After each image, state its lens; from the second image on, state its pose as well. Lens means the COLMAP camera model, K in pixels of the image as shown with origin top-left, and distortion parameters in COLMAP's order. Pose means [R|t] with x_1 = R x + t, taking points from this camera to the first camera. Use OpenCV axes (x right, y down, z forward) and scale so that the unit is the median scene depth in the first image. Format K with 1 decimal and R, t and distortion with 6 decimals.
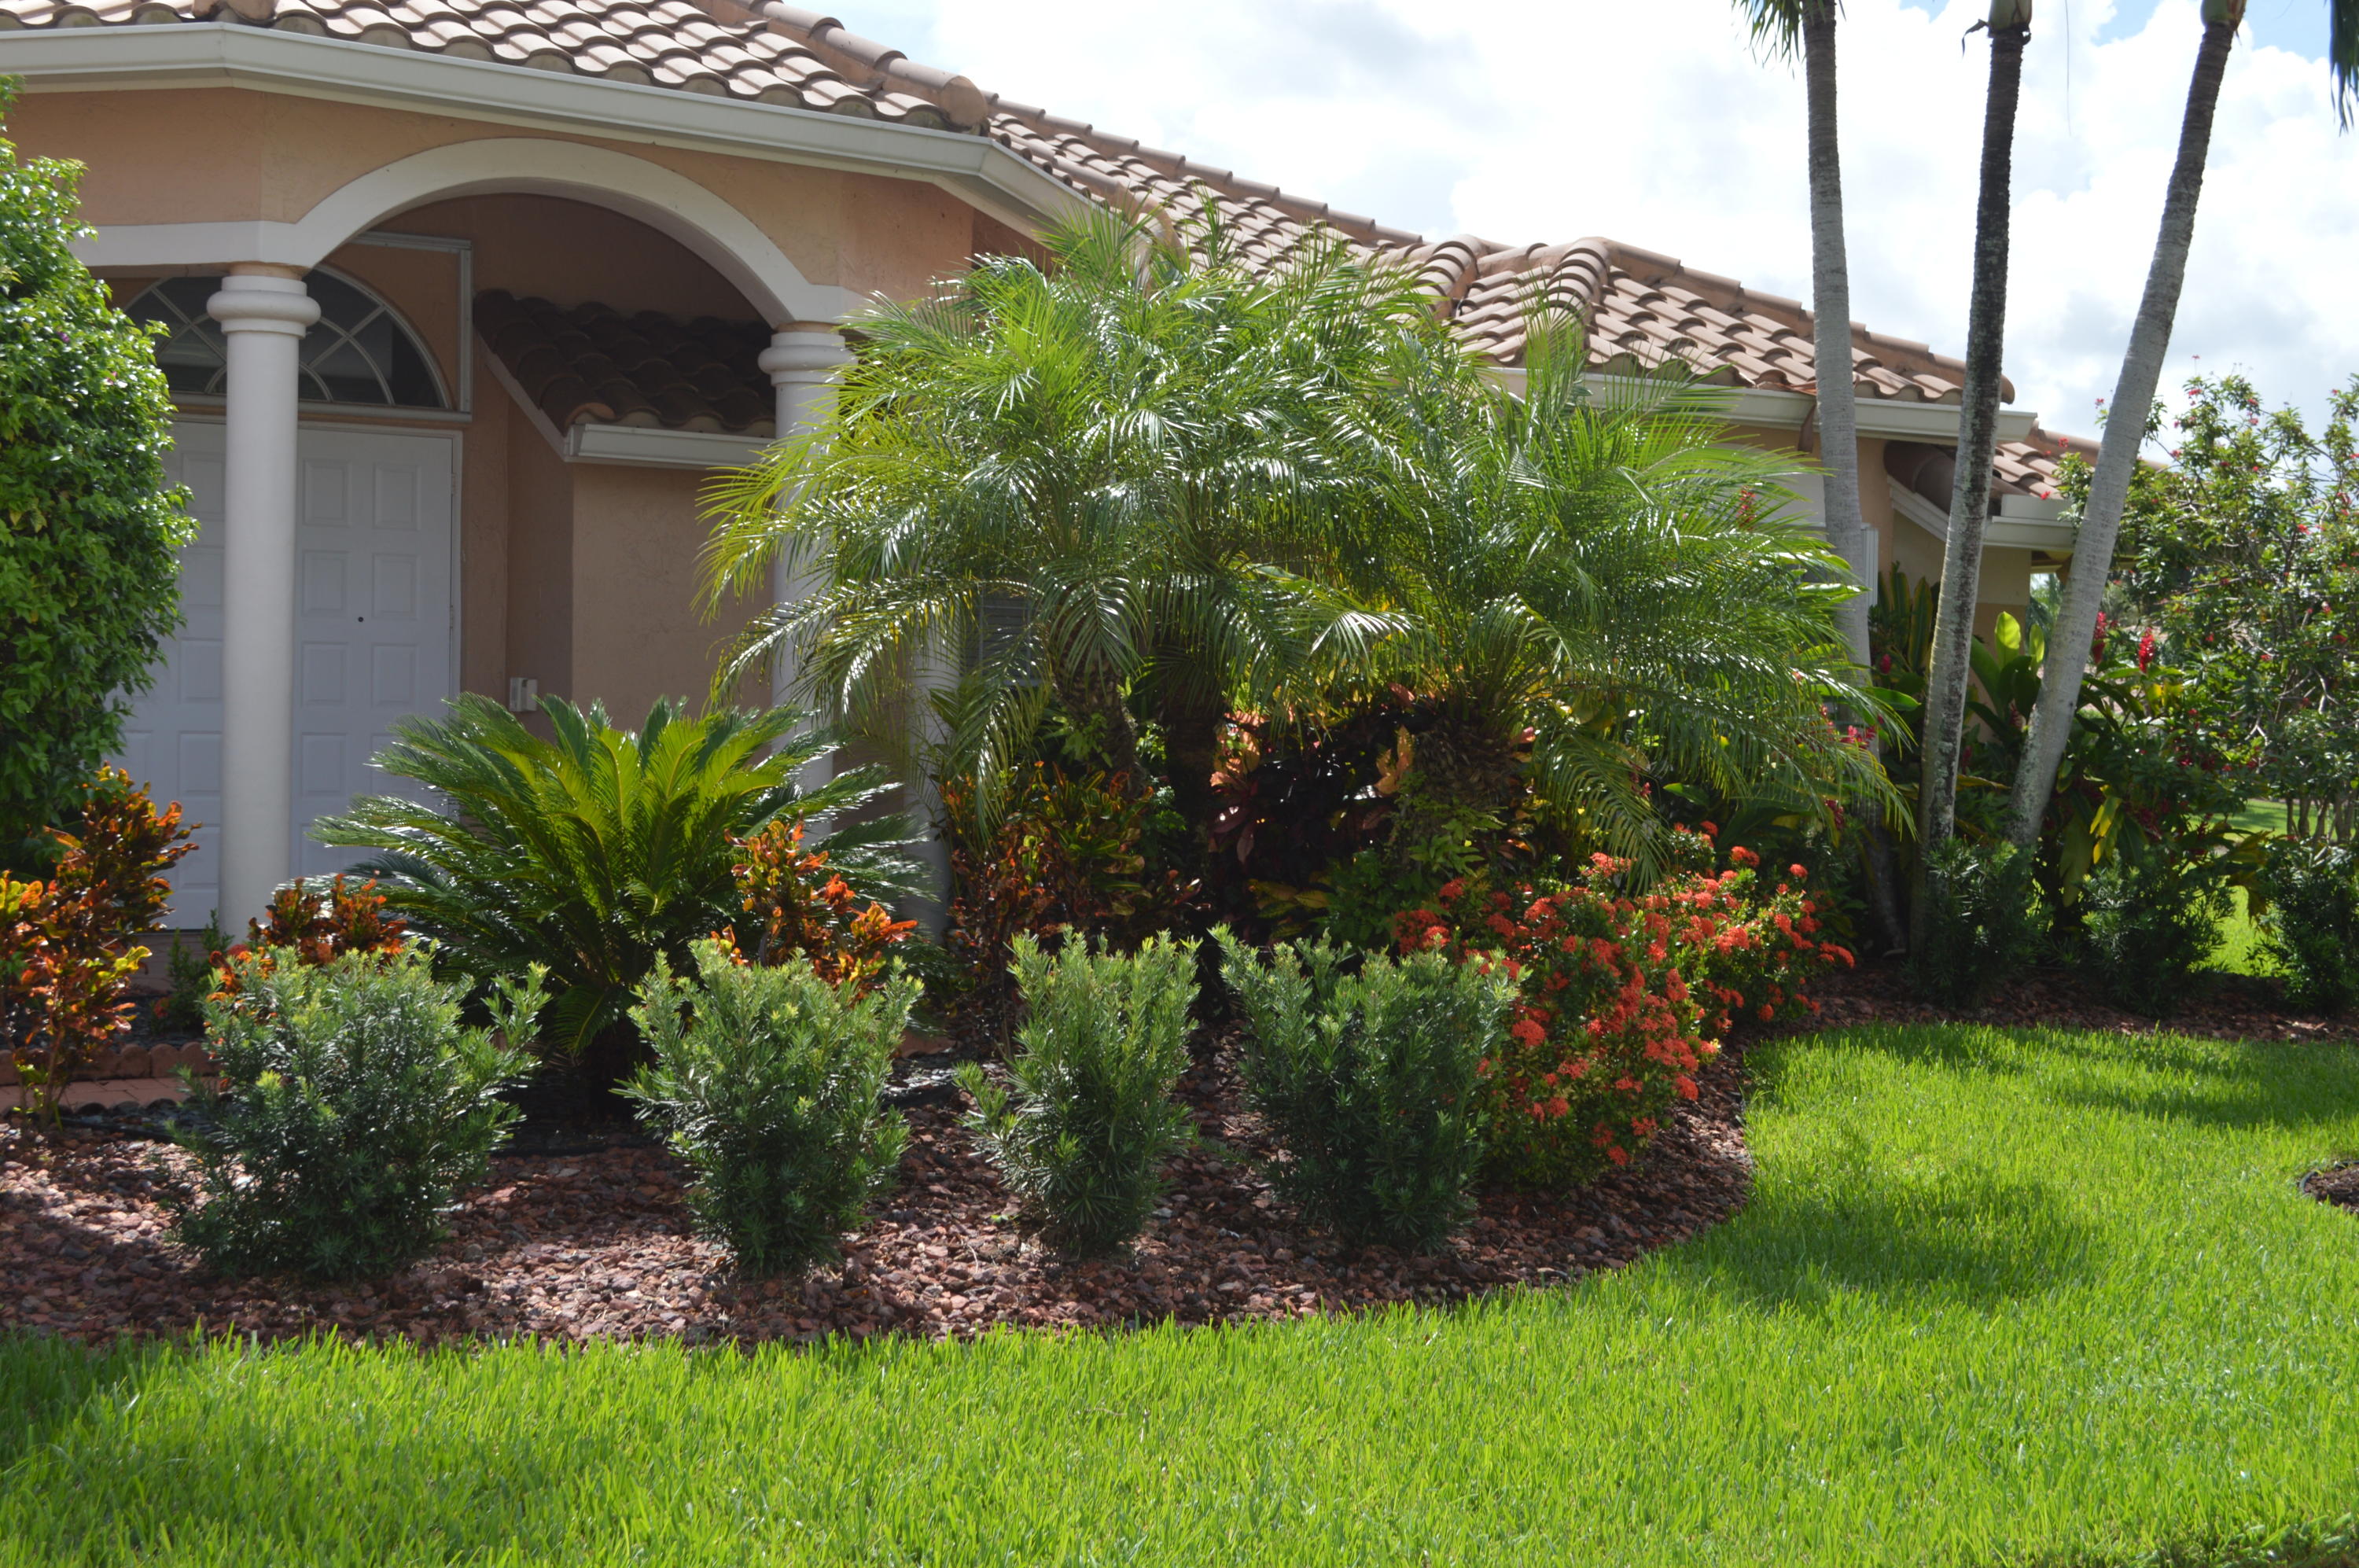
lens RADIAL K [[3072.5, 0, 1184.2], [0, 3072.5, 790.1], [0, 0, 1]] dist [-0.046138, 0.000000]
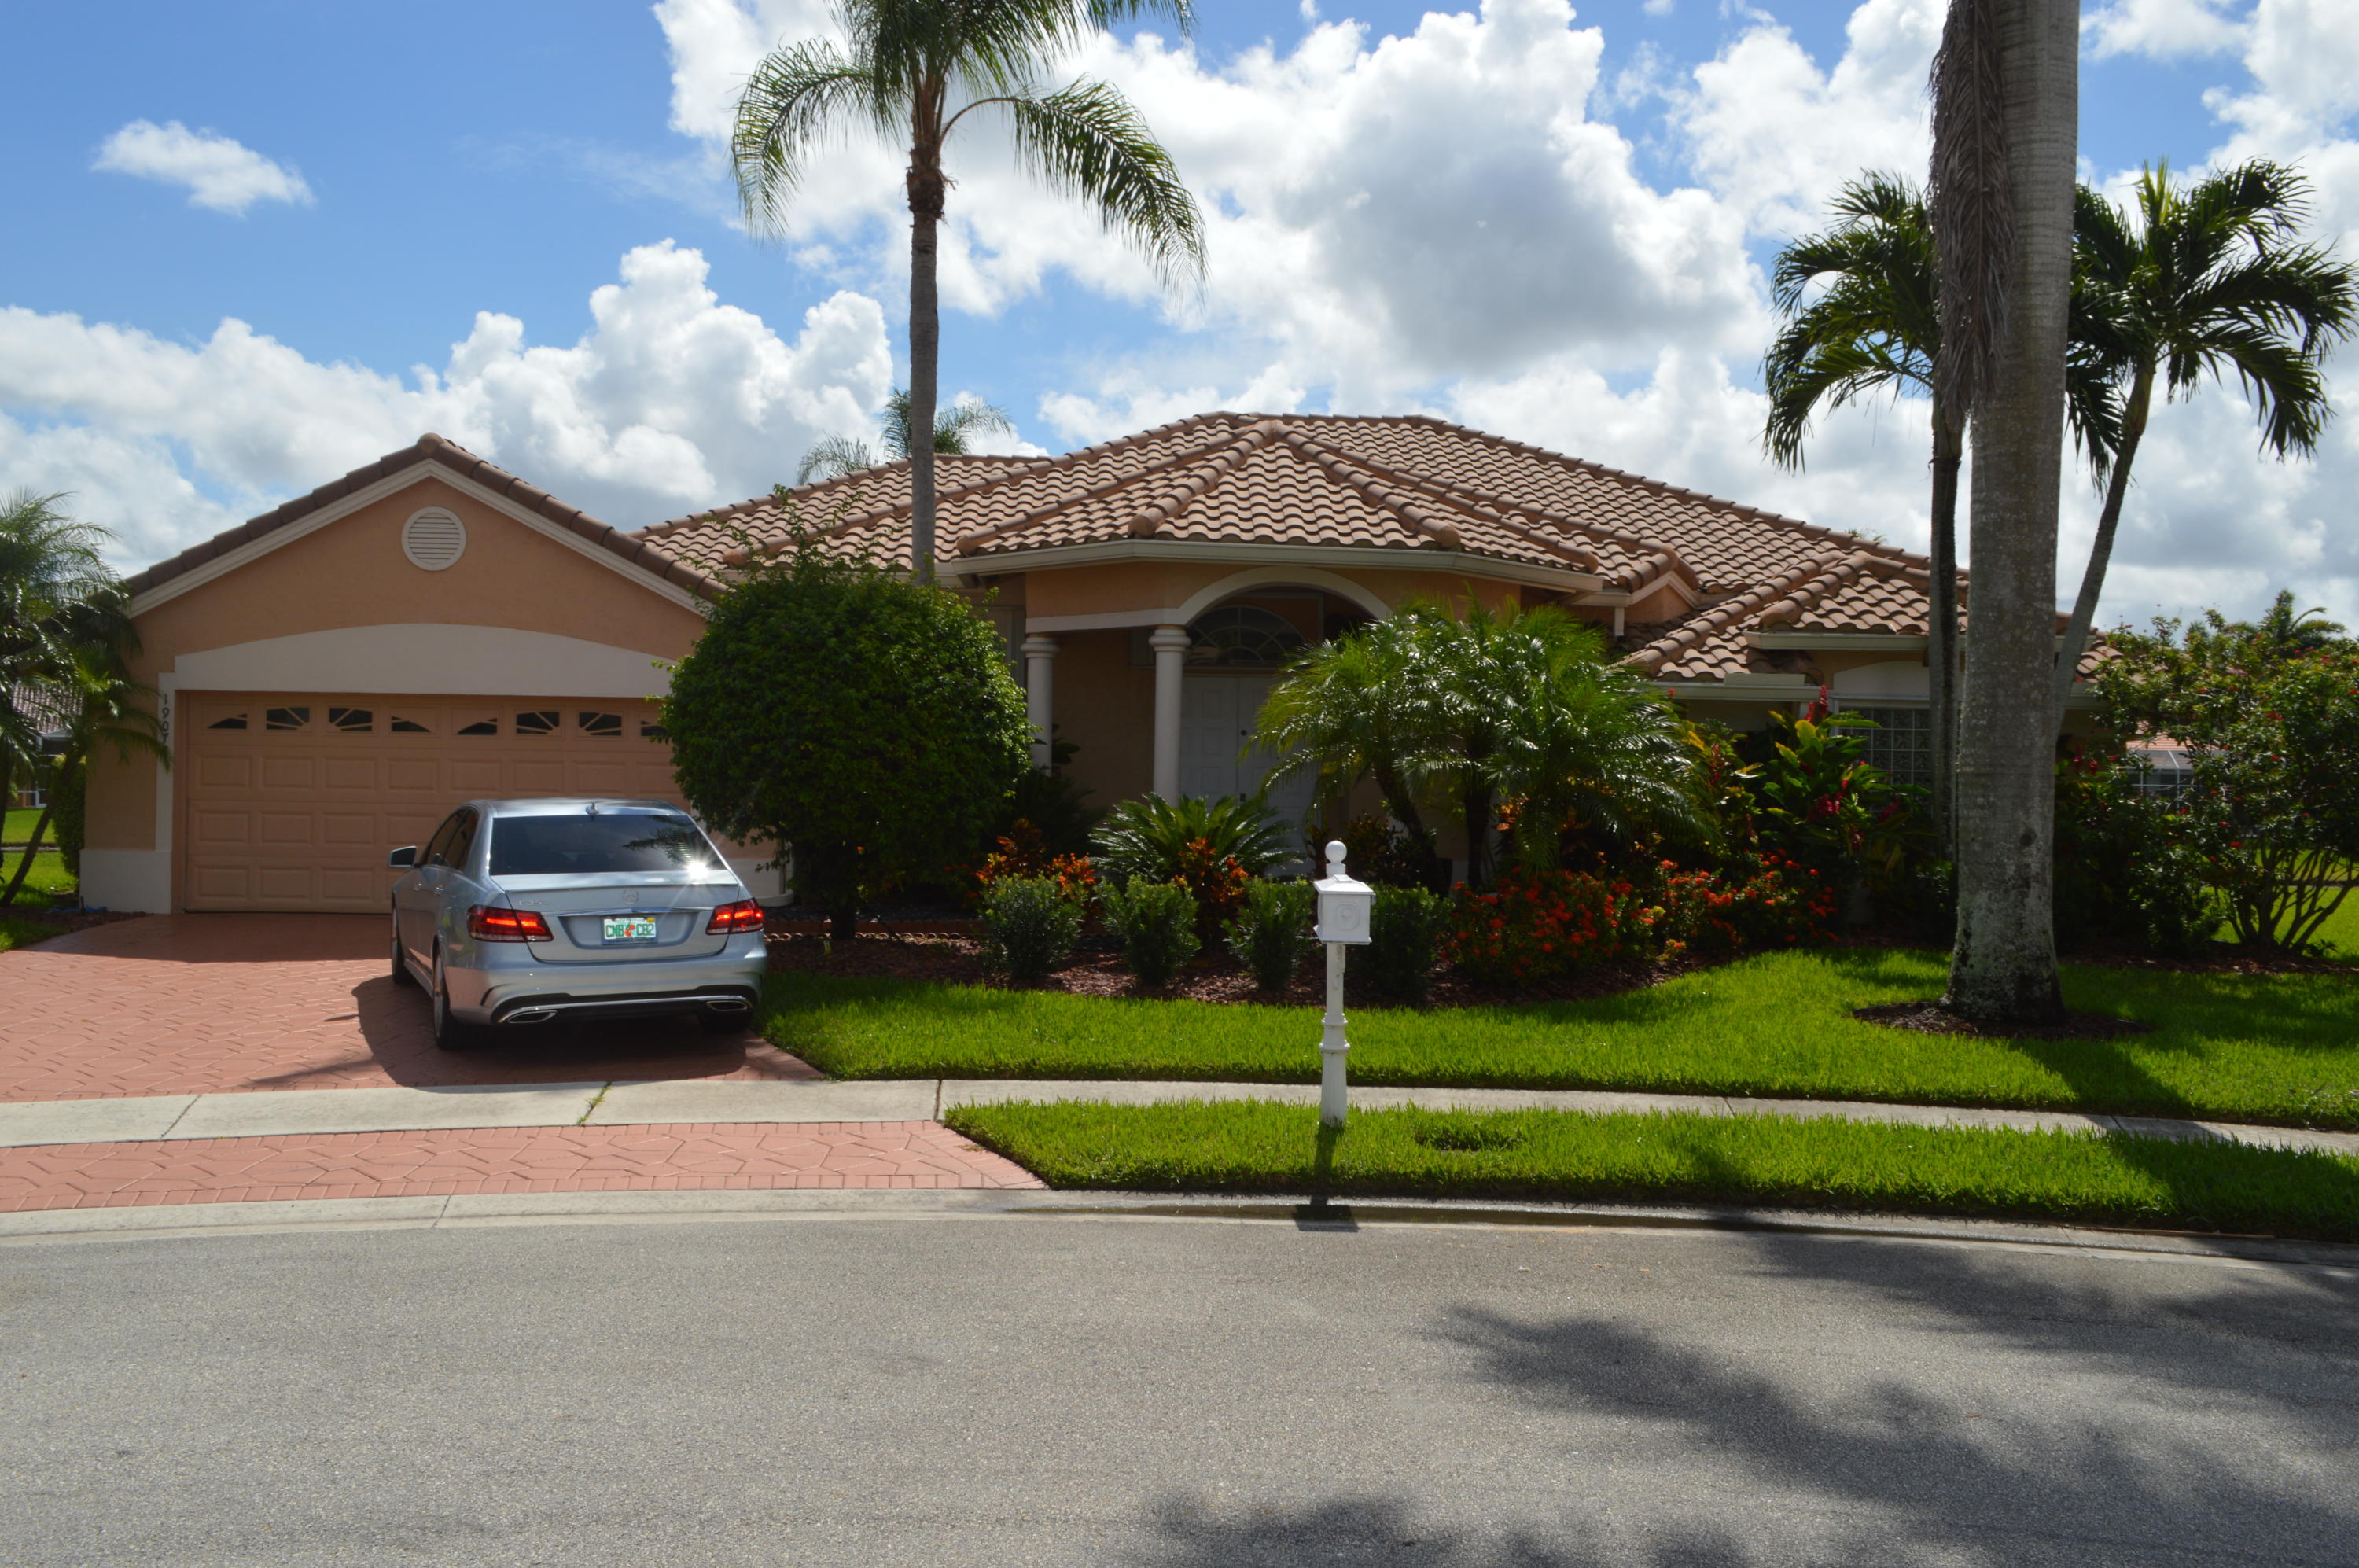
lens RADIAL K [[1927.2, 0, 1178.2], [0, 1927.2, 791.7], [0, 0, 1]] dist [-0.023545, 0.019431]
pose [[0.863658, -0.002929, -0.504069, 0.628821], [-0.010455, 0.999664, -0.023721, 0.008475], [0.503969, 0.025757, 0.863337, -0.472424]]
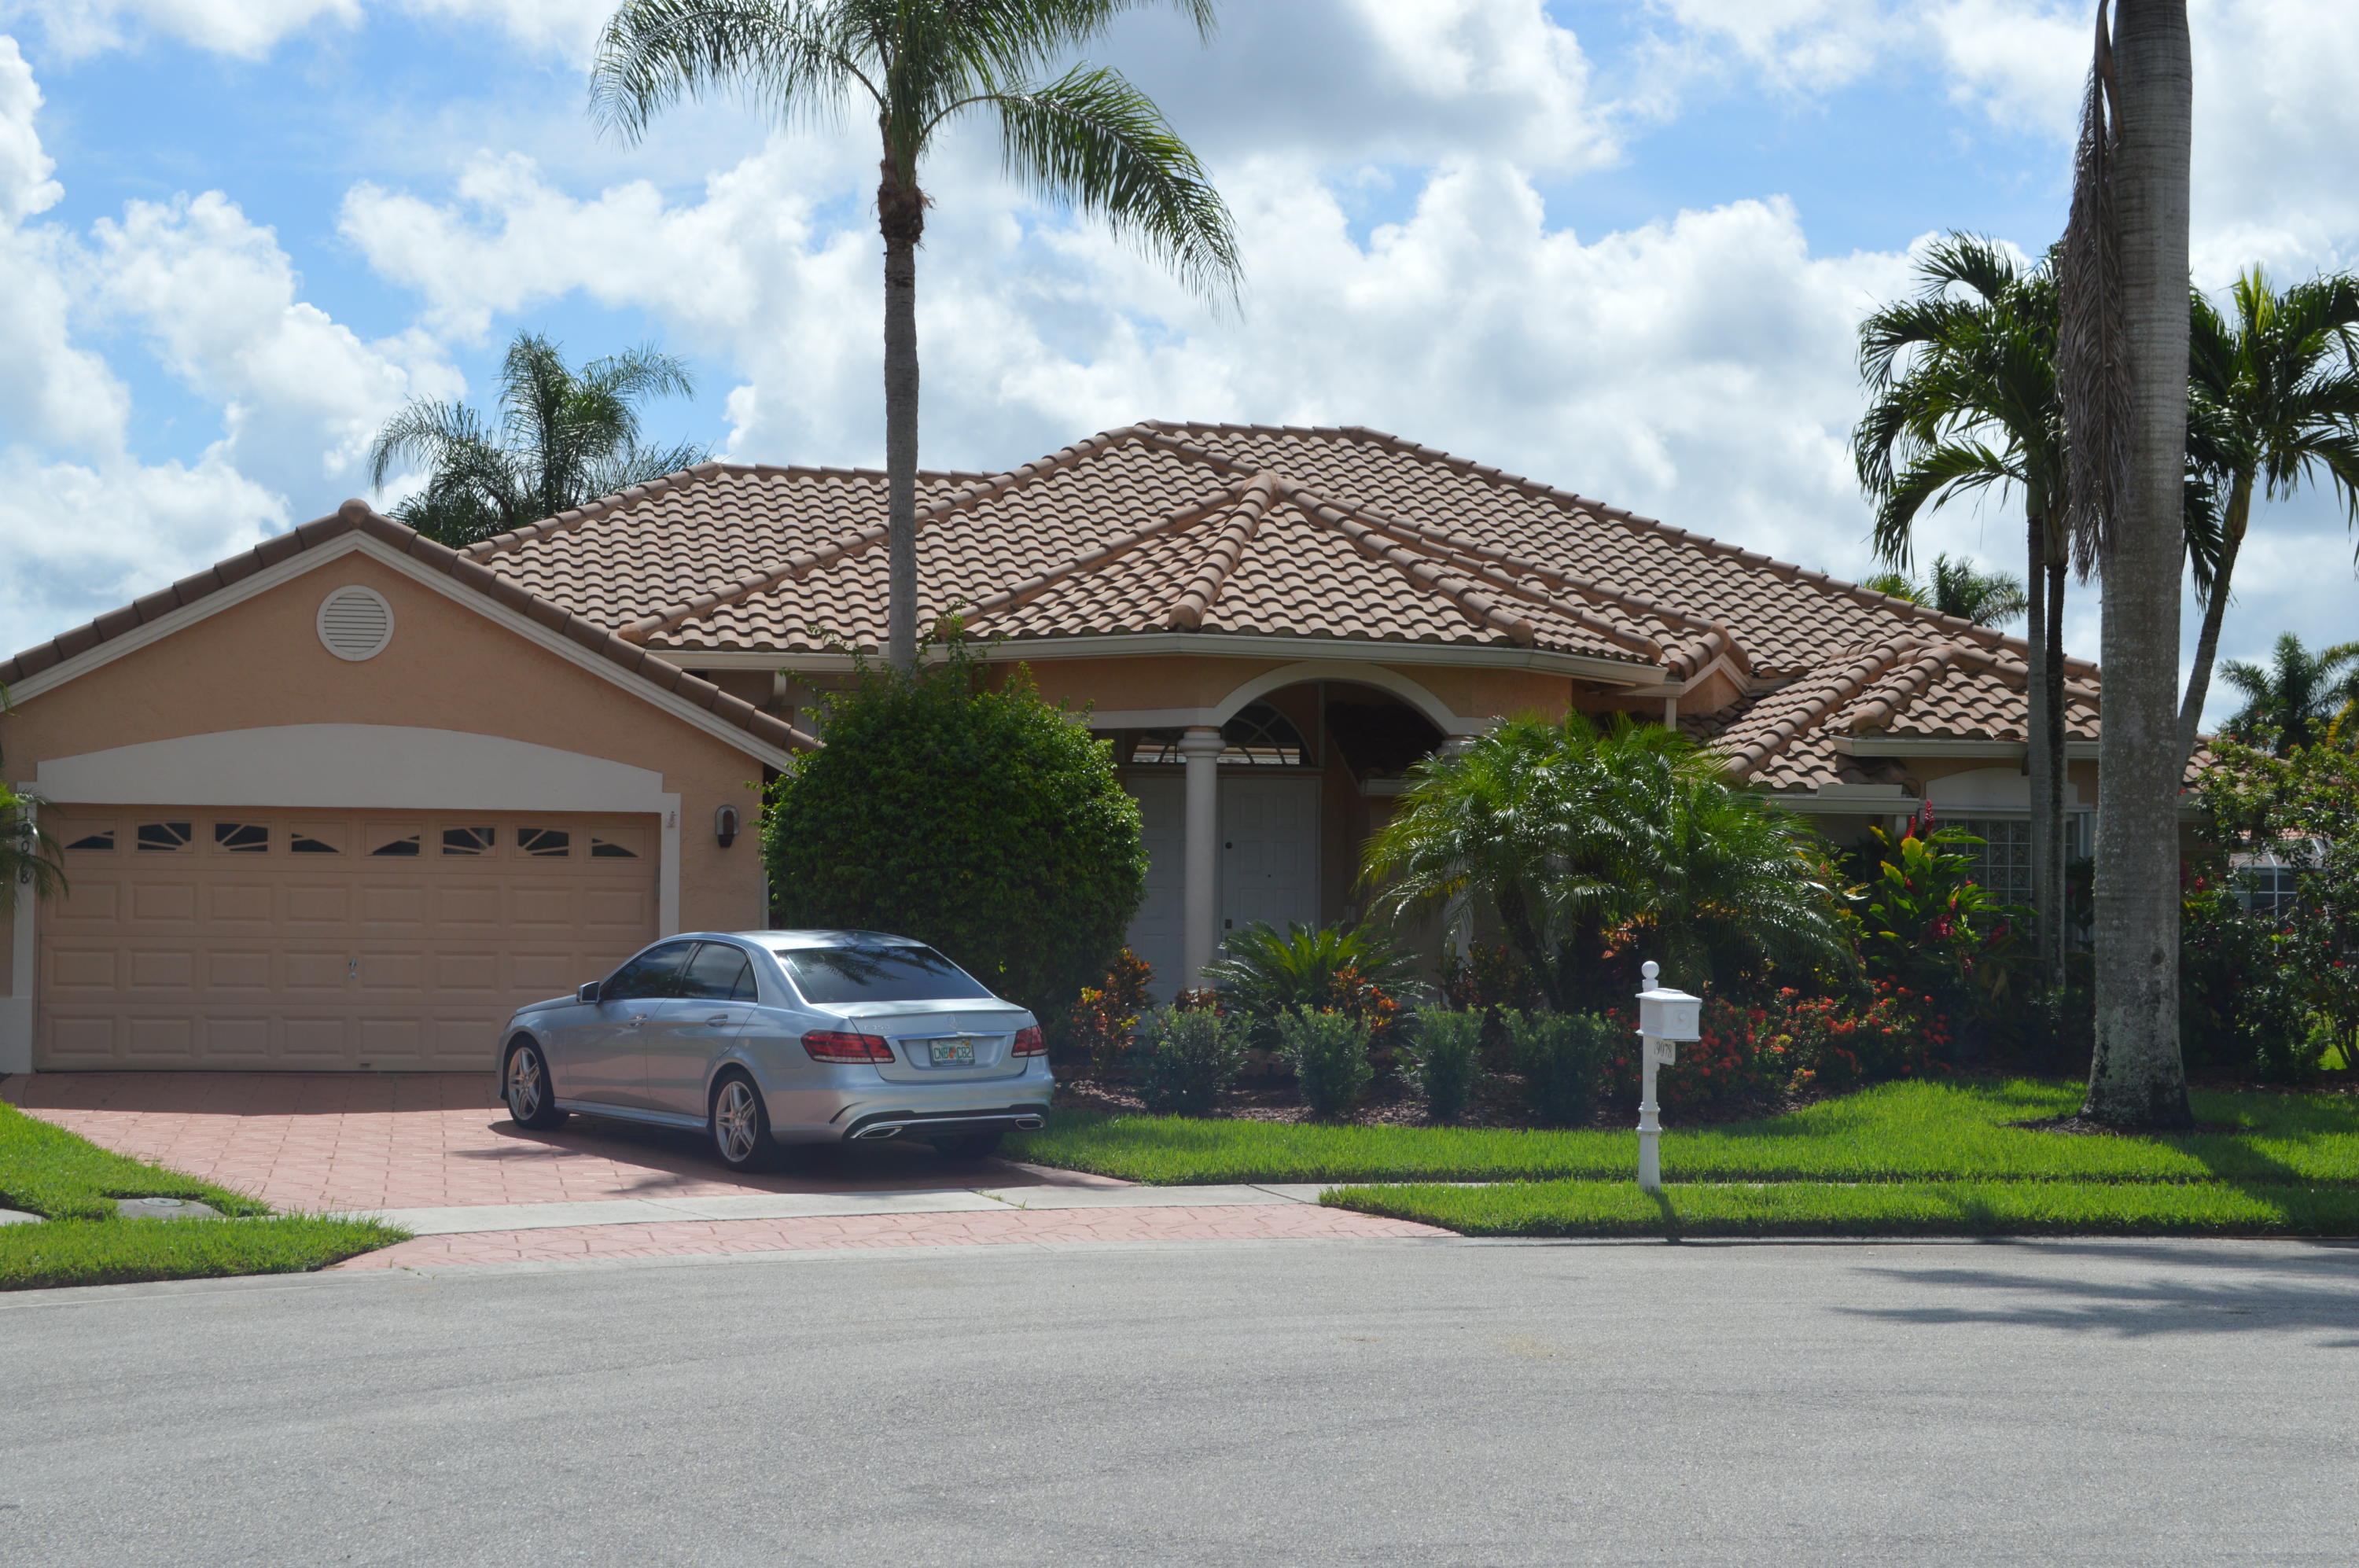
lens RADIAL K [[3481.8, 0, 1180.8], [0, 3481.8, 779.6], [0, 0, 1]] dist [-0.044036, 0.000000]
pose [[0.938271, -0.021371, -0.345240, 0.678711], [0.000085, 0.998104, -0.061552, 0.029283], [0.345901, 0.057723, 0.936494, -1.675057]]
